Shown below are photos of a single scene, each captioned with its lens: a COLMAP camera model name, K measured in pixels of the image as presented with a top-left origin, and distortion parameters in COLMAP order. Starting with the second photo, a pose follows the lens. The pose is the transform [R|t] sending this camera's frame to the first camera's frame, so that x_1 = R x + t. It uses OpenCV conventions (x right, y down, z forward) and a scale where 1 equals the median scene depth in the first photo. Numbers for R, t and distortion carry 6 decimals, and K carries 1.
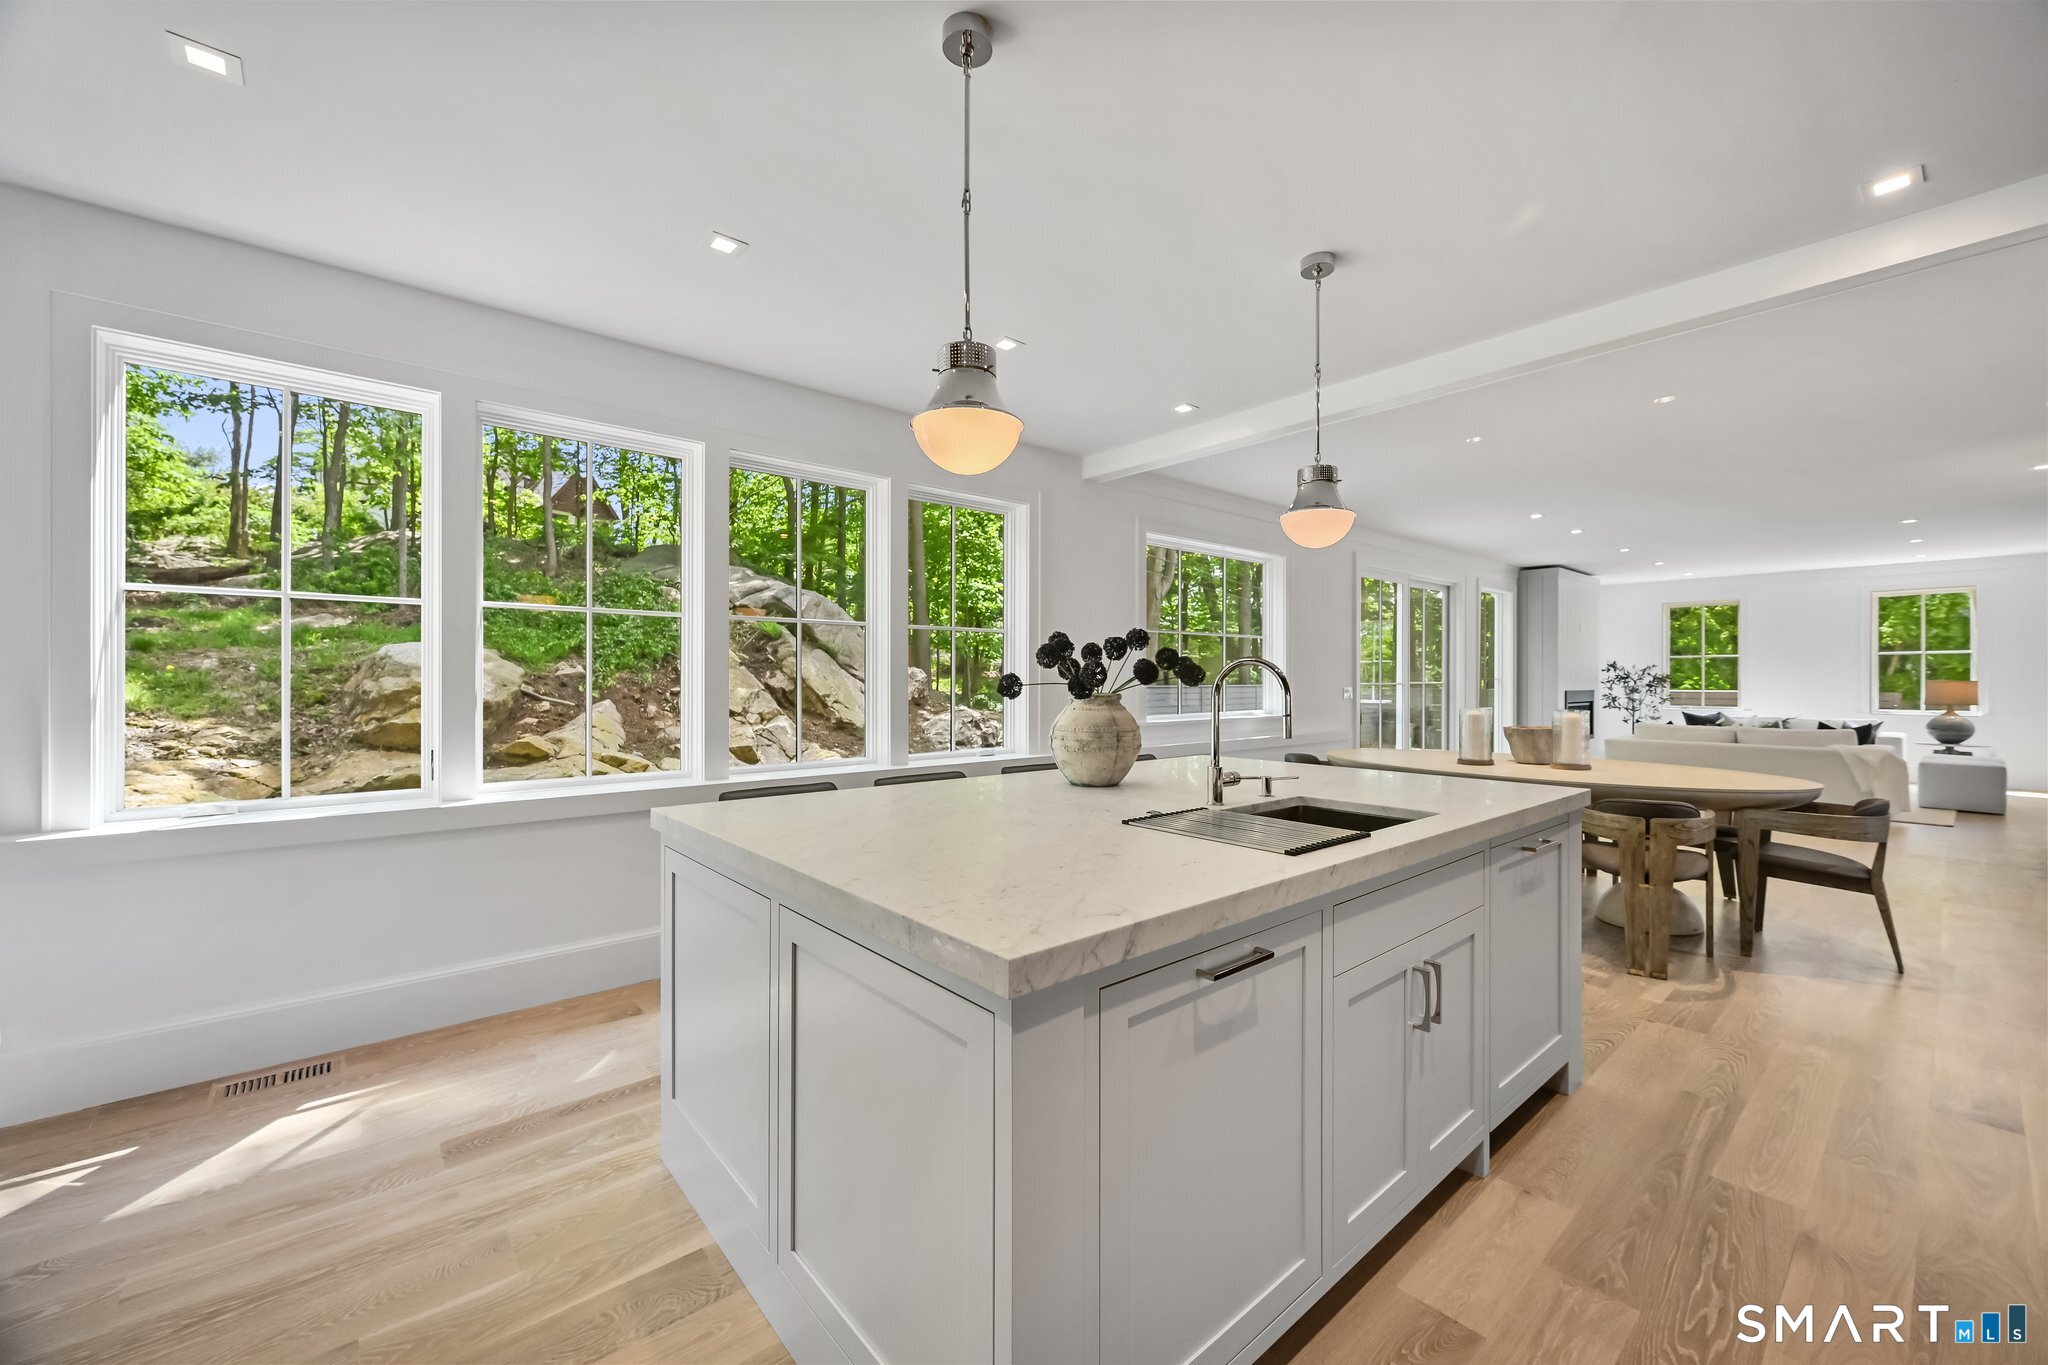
lens RADIAL K [[801.3, 0, 1024.0], [0, 801.3, 682.5], [0, 0, 1]] dist [-0.000675, -0.000046]
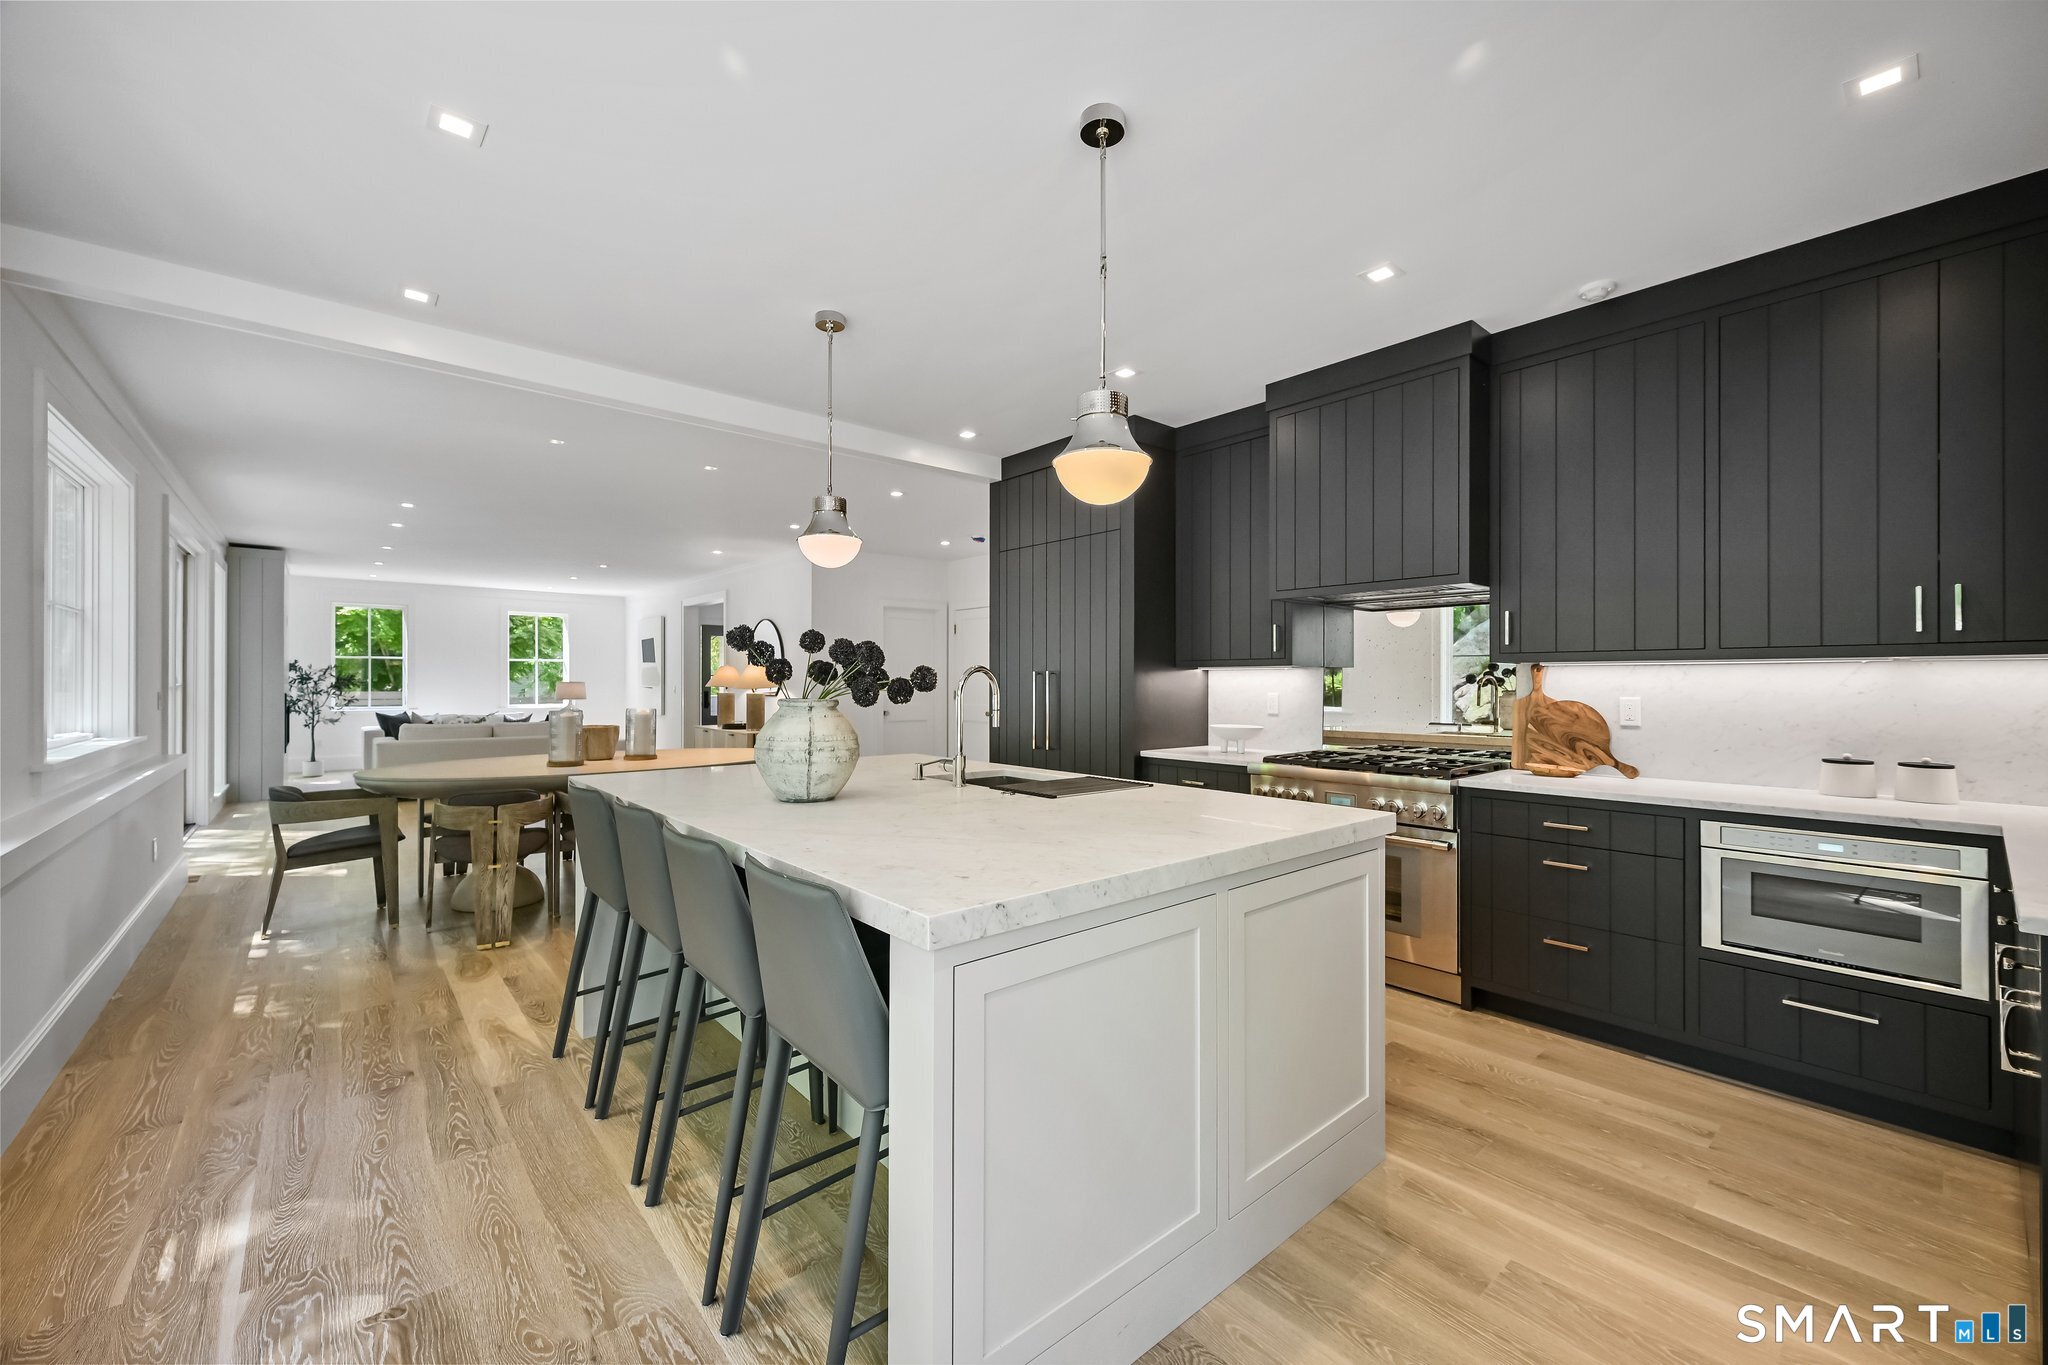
lens RADIAL K [[815.8, 0, 1024.0], [0, 815.8, 682.5], [0, 0, 1]] dist [0.000423, -0.000015]
pose [[-0.000188, -0.003224, 0.999995, -0.212706], [0.005126, 0.999982, 0.003225, -0.000654], [-0.999987, 0.005127, -0.000171, 0.192201]]
